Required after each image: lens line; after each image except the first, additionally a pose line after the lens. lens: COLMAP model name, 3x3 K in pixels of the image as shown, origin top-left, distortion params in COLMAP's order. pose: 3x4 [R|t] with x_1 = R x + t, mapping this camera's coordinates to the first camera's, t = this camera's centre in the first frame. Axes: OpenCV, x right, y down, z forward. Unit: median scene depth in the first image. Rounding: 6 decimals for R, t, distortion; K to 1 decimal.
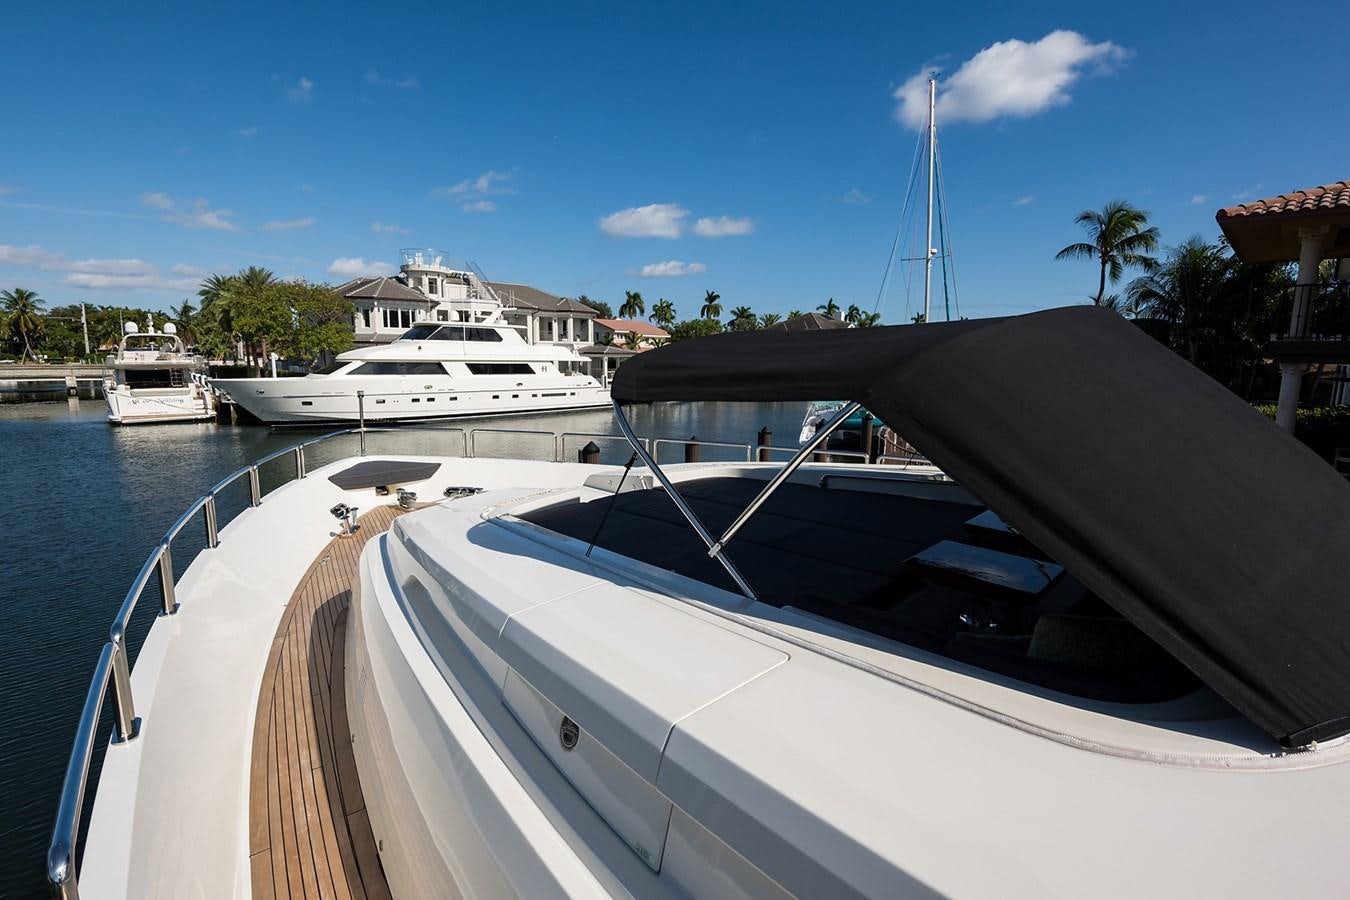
lens RADIAL K [[616.6, 0, 675.0], [0, 616.6, 450.0], [0, 0, 1]] dist [-0.003954, -0.010457]
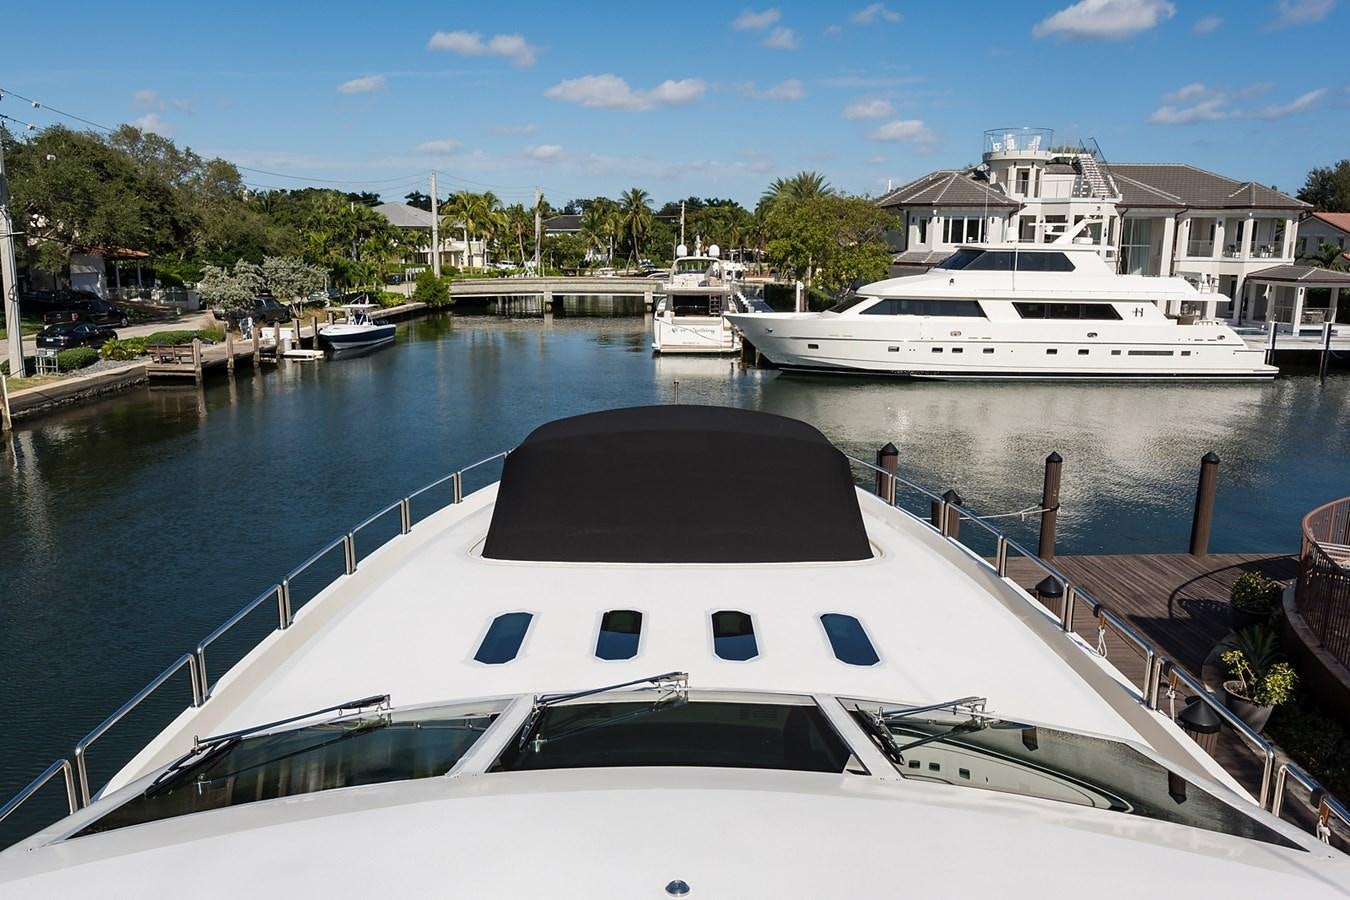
lens RADIAL K [[975.7, 0, 675.2], [0, 975.7, 434.0], [0, 0, 1]] dist [-0.007088, -0.004494]
pose [[0.708919, 0.128701, -0.693448, 0.178682], [-0.107349, 0.991444, 0.074265, -0.029101], [0.697073, 0.021793, 0.716669, -0.080324]]
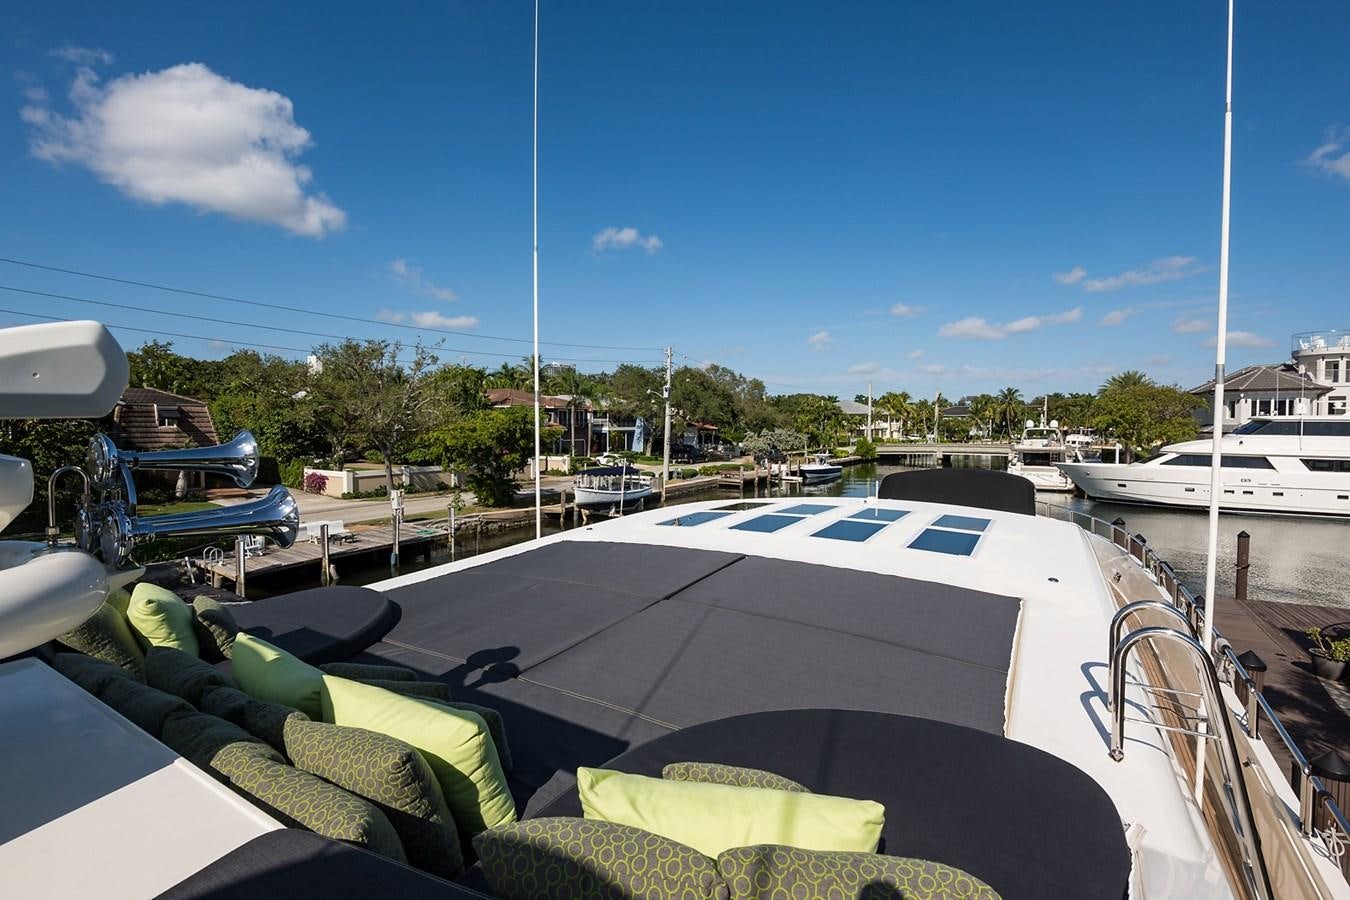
lens RADIAL K [[616.6, 0, 675.0], [0, 616.6, 450.0], [0, 0, 1]] dist [-0.003954, -0.010457]
pose [[0.240725, 0.029651, -0.970140, 0.323612], [-0.151109, 0.988490, -0.007284, -0.000014], [0.958758, 0.148351, 0.242434, -0.156335]]
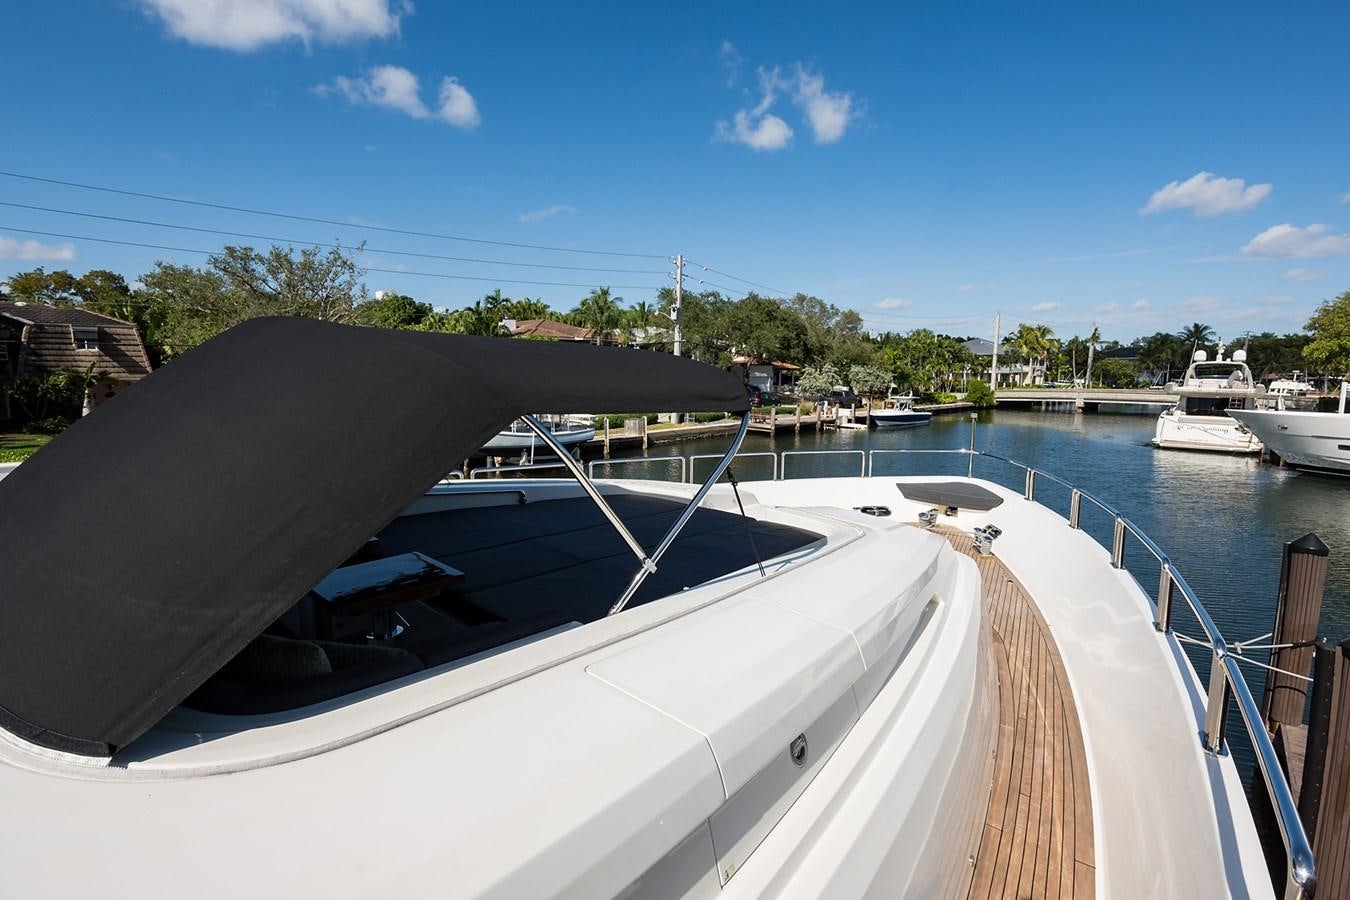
lens RADIAL K [[616.6, 0, 675.0], [0, 616.6, 450.0], [0, 0, 1]] dist [-0.003954, -0.010457]
pose [[0.030632, 0.116461, -0.992723, 0.106382], [-0.163788, 0.980349, 0.109955, -0.015032], [0.986020, 0.159228, 0.049105, 0.108168]]
